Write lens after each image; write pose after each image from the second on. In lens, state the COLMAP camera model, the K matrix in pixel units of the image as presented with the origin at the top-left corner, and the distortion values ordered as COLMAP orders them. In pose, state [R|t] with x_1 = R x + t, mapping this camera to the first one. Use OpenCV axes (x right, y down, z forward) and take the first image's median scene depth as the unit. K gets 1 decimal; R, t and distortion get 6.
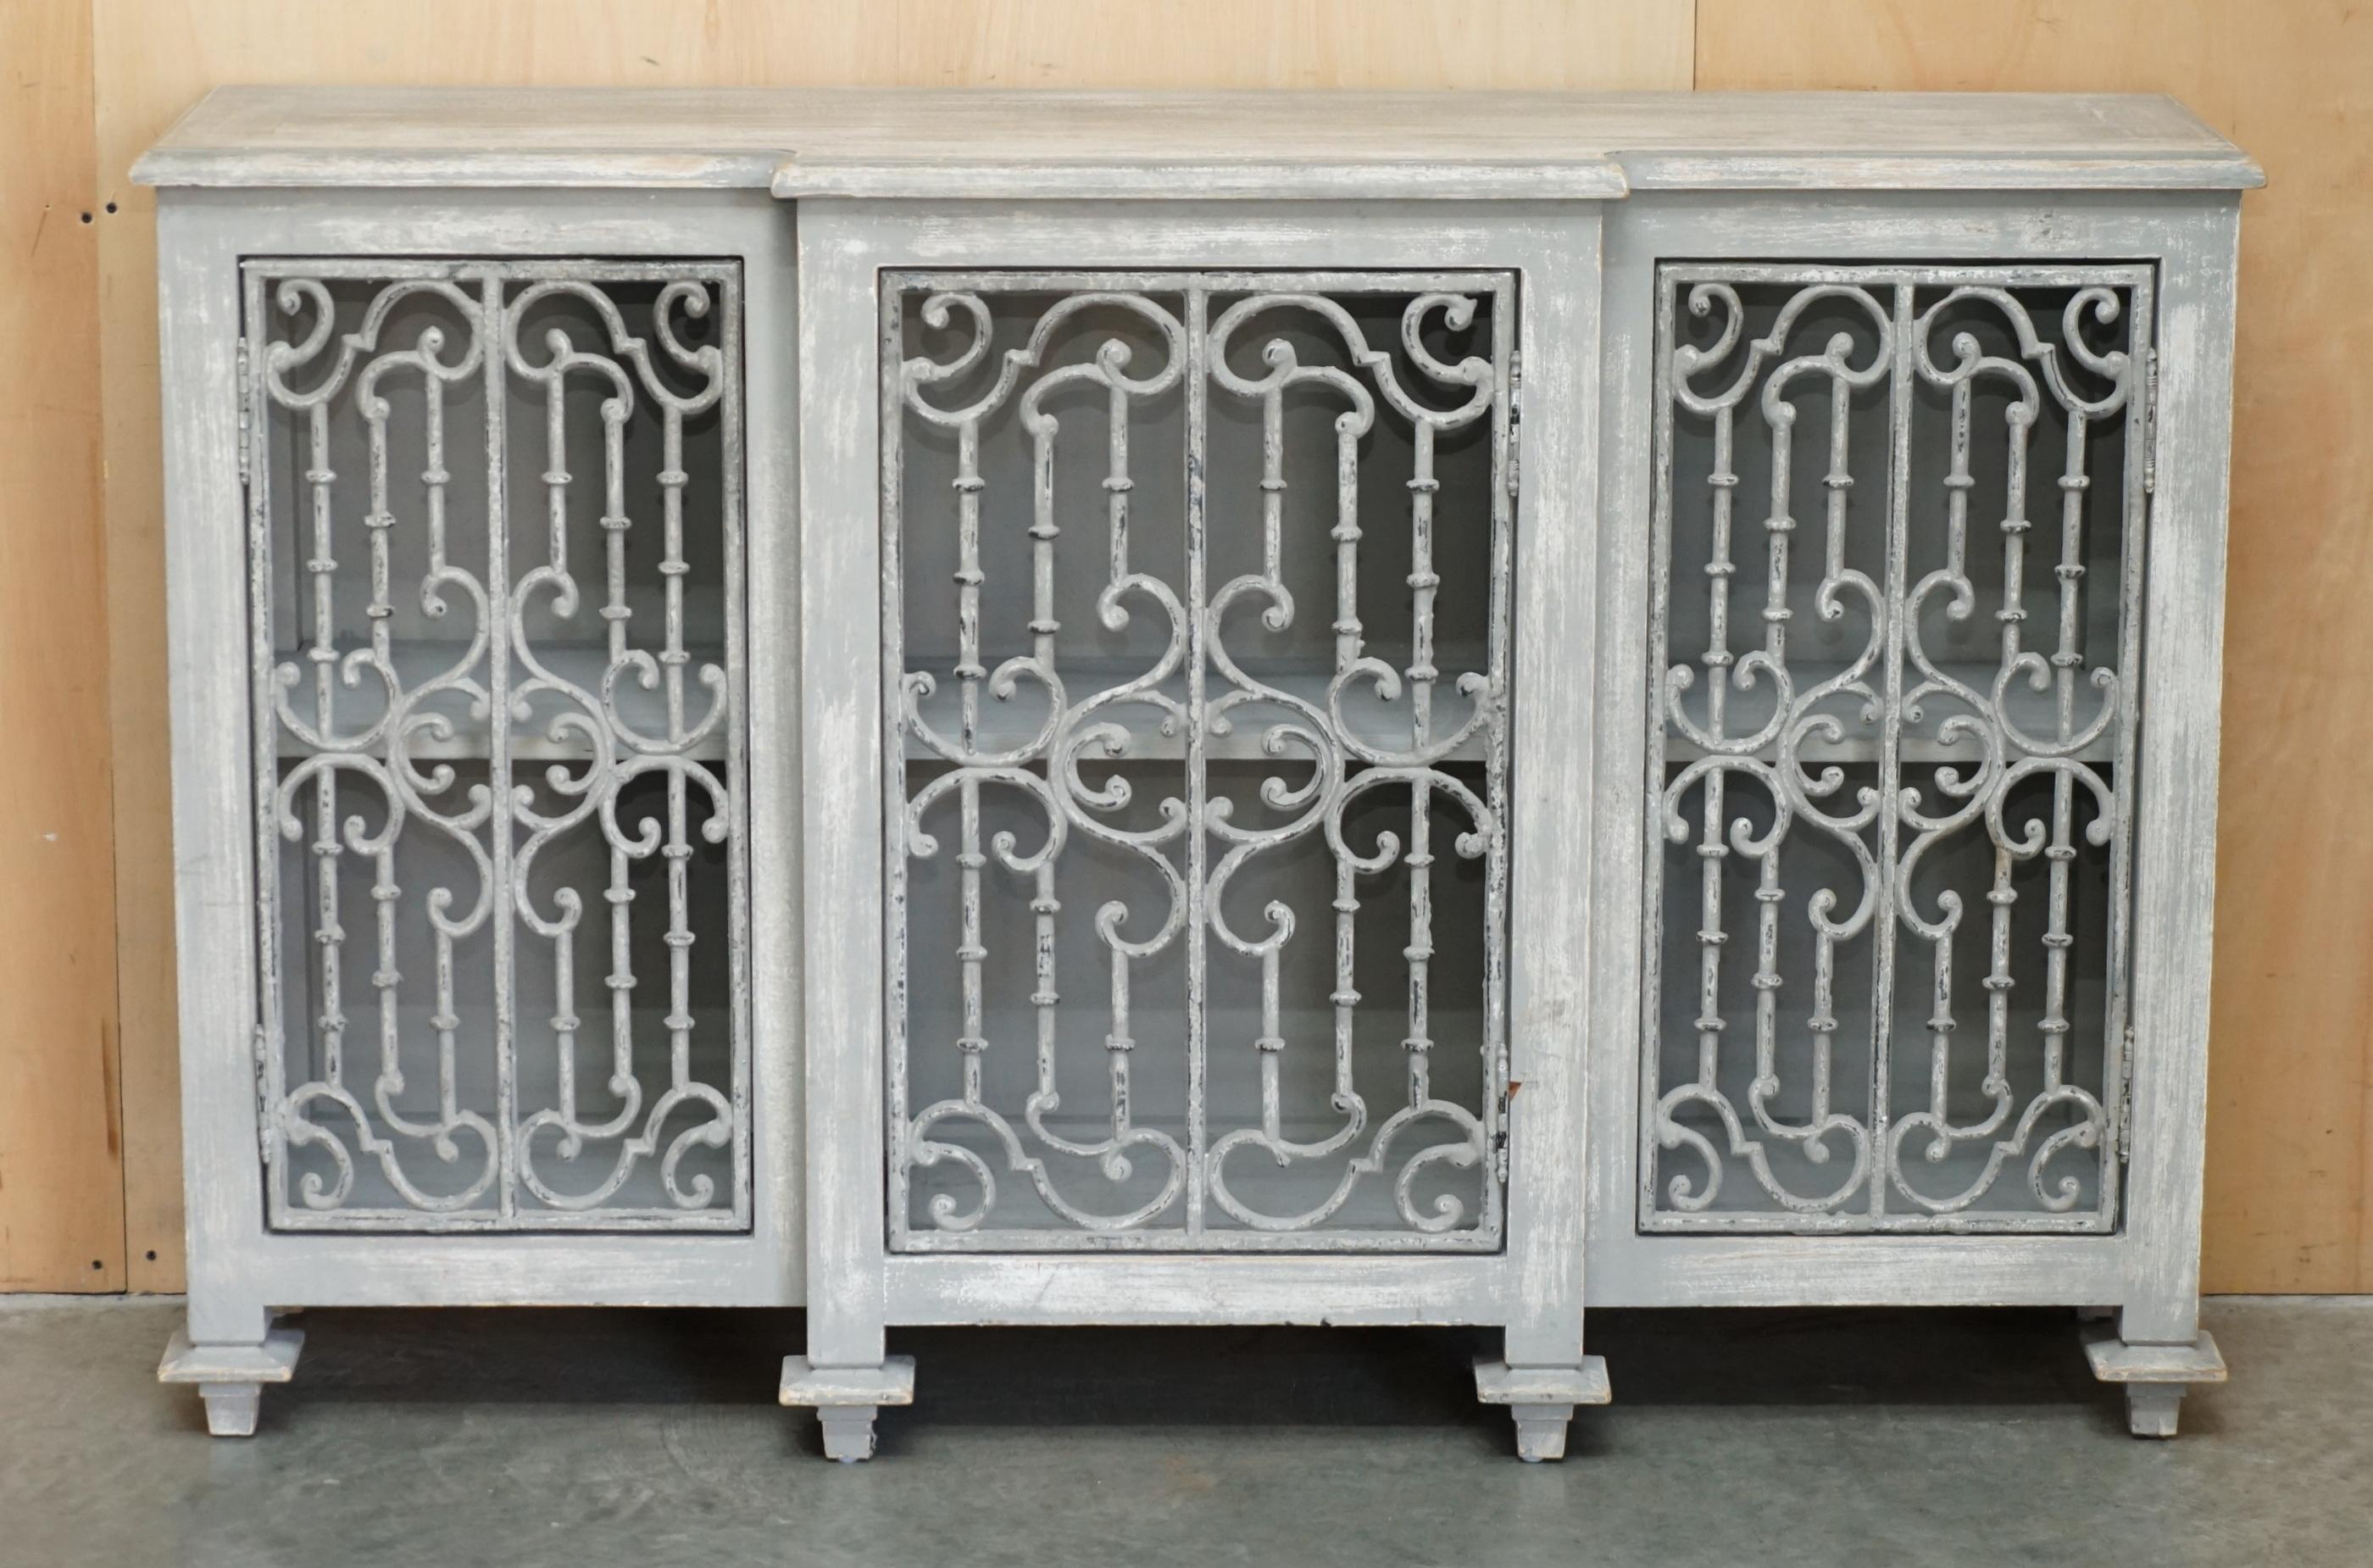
lens RADIAL K [[6410.3, 0, 1240.6], [0, 6410.3, 815.5], [0, 0, 1]] dist [-0.064272, 0.000000]
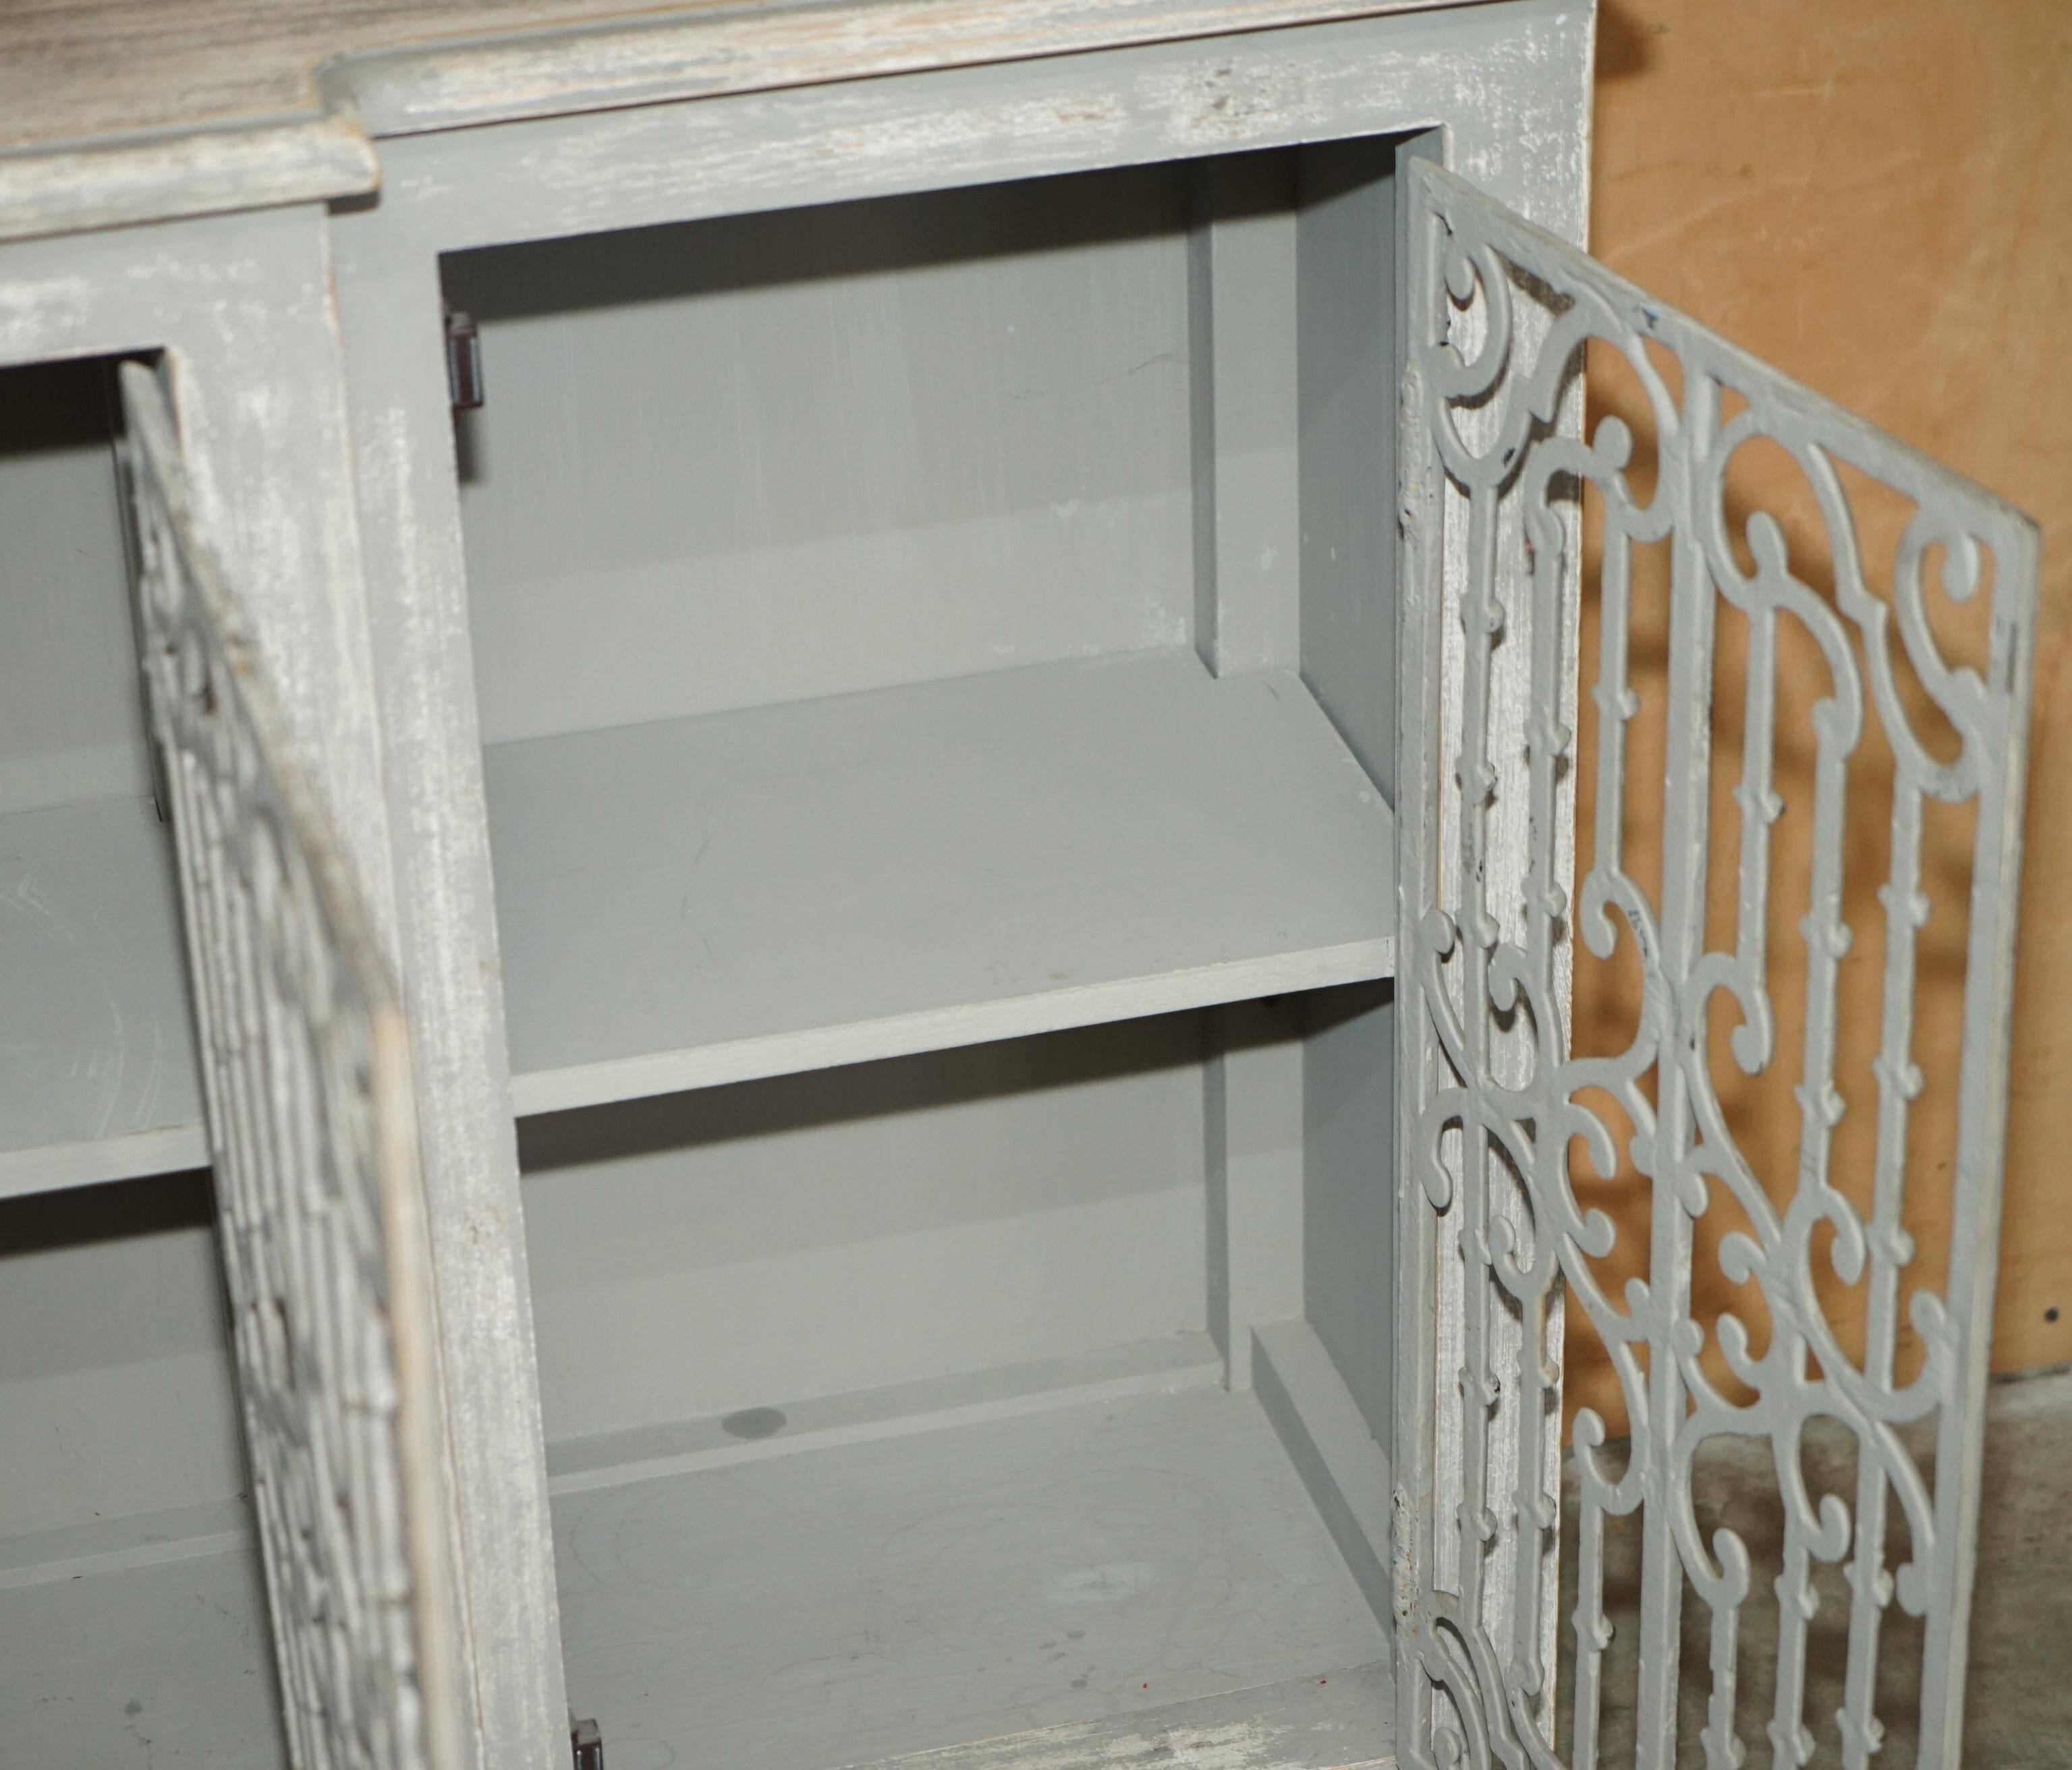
lens RADIAL K [[5188.2, 0, 1036.4], [0, 5188.2, 897.6], [0, 0, 1]] dist [-0.004608, 0.000000]
pose [[0.969480, -0.146592, 0.196516, 0.024473], [0.088103, 0.956319, 0.278731, -0.143757], [-0.228792, -0.252911, 0.940048, 0.606130]]
